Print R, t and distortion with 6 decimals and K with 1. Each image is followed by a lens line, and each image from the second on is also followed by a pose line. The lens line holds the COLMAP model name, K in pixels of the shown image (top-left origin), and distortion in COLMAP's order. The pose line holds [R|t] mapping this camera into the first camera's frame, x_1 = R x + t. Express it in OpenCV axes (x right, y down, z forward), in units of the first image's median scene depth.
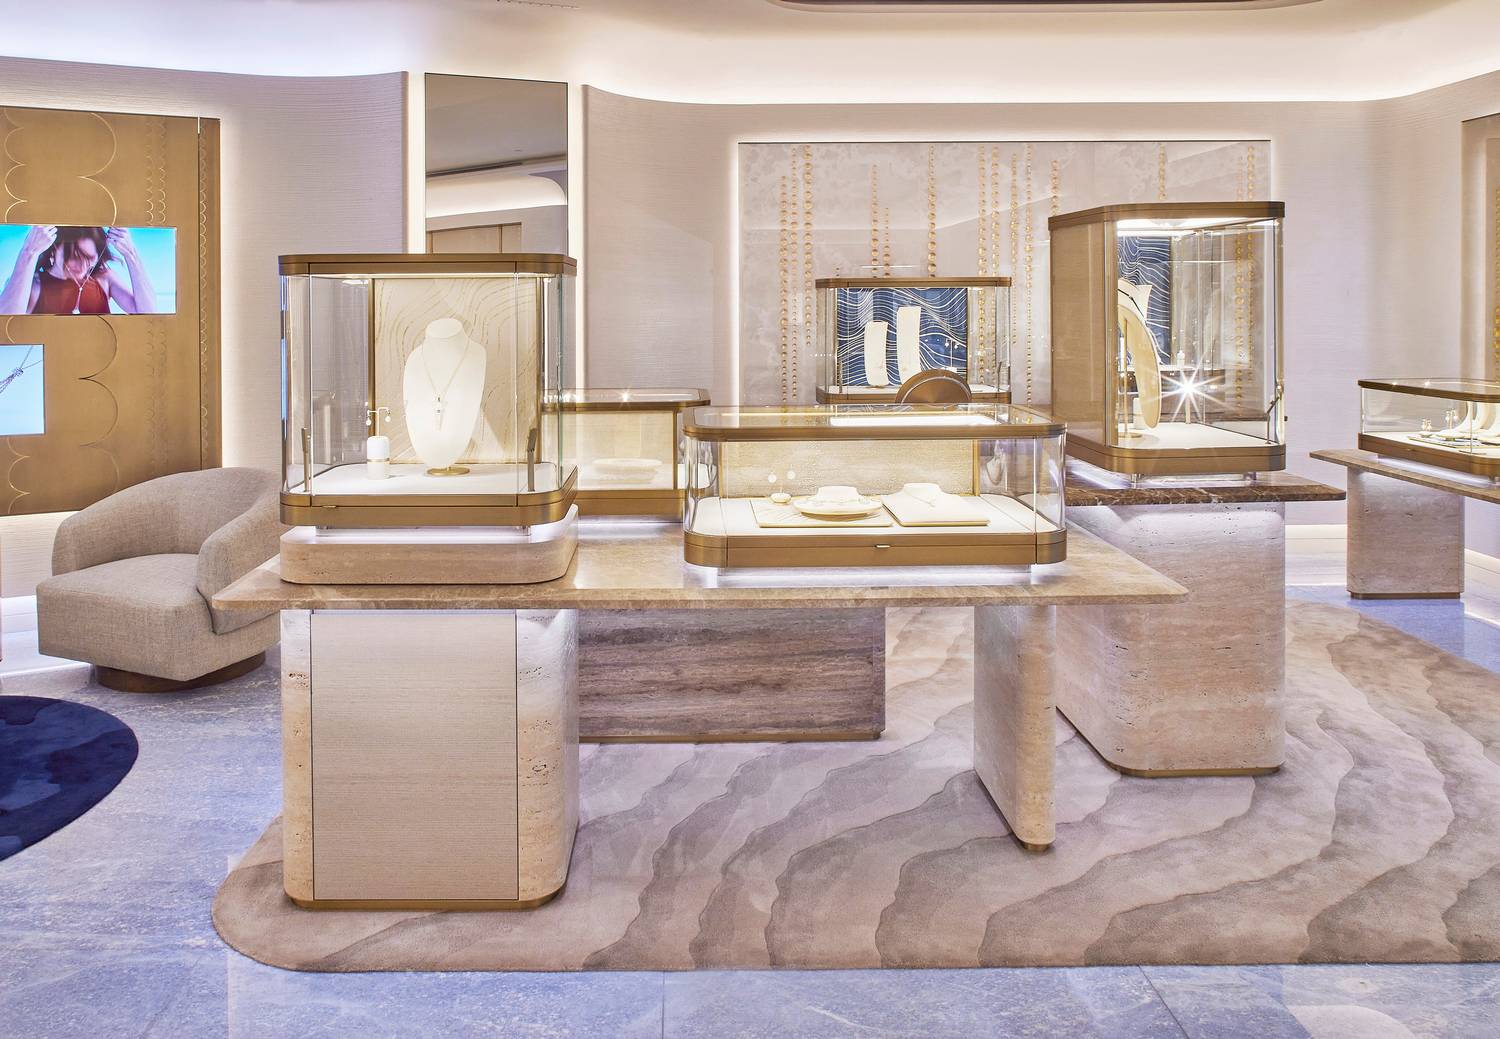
lens RADIAL K [[1080.9, 0, 750.0], [0, 1080.9, 519.5], [0, 0, 1]] dist [0.001708, -0.006174]
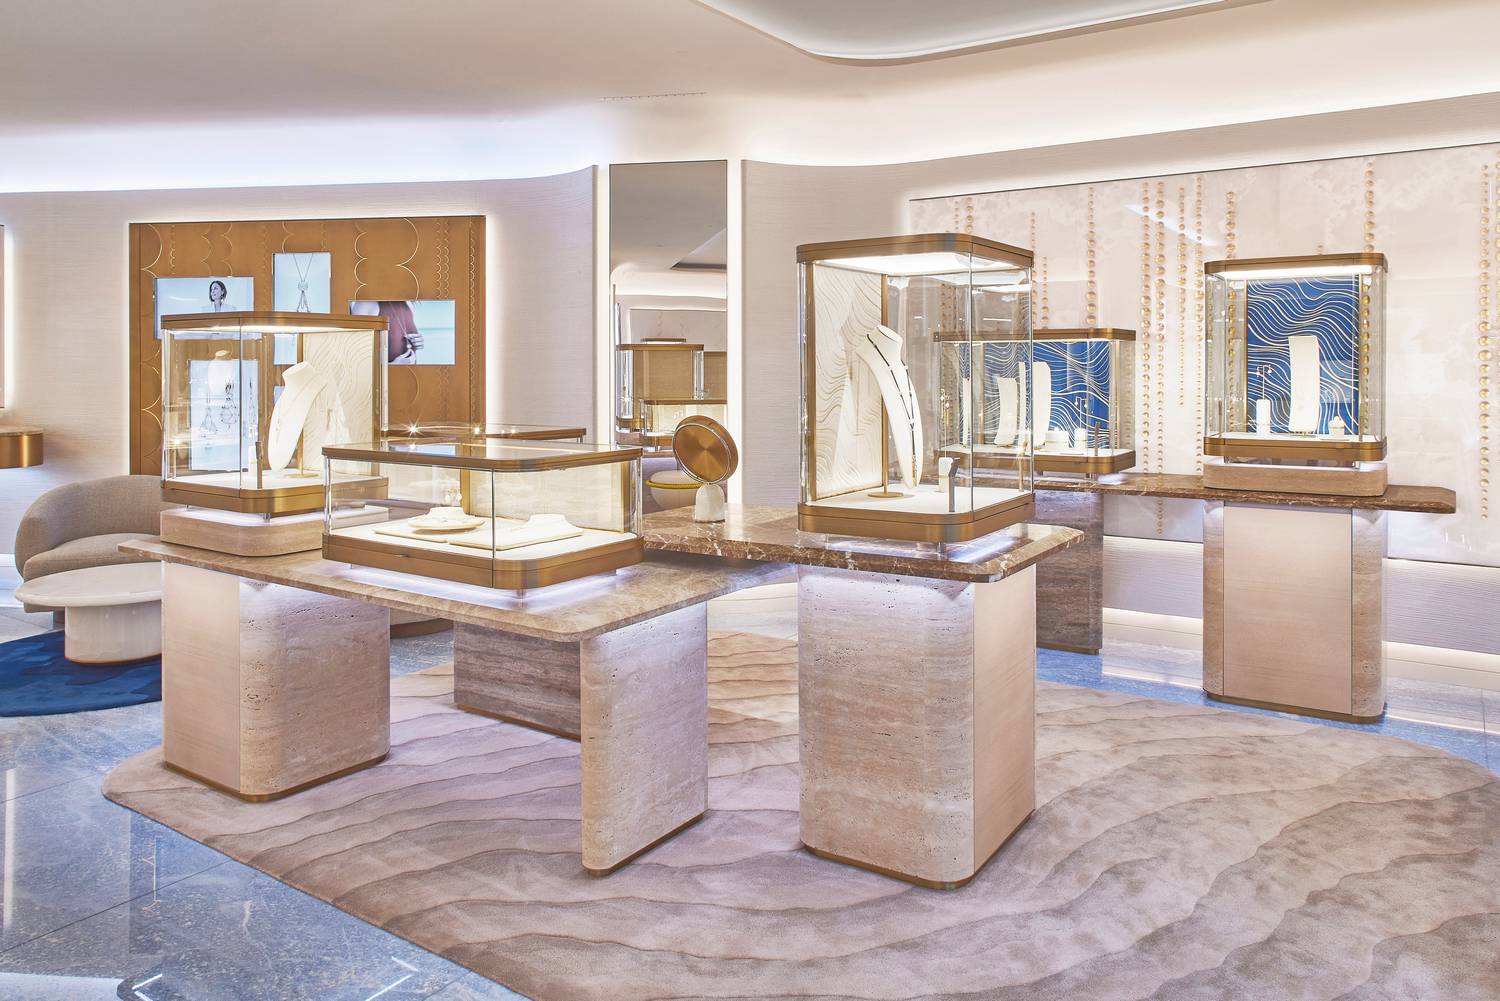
lens RADIAL K [[1051.3, 0, 746.5], [0, 1051.3, 567.4], [0, 0, 1]] dist [0.008125, 0.005628]
pose [[0.825185, 0.114460, -0.553144, 0.525787], [-0.118975, 0.992506, 0.027886, -0.019352], [0.552191, 0.042799, 0.832619, 0.128718]]
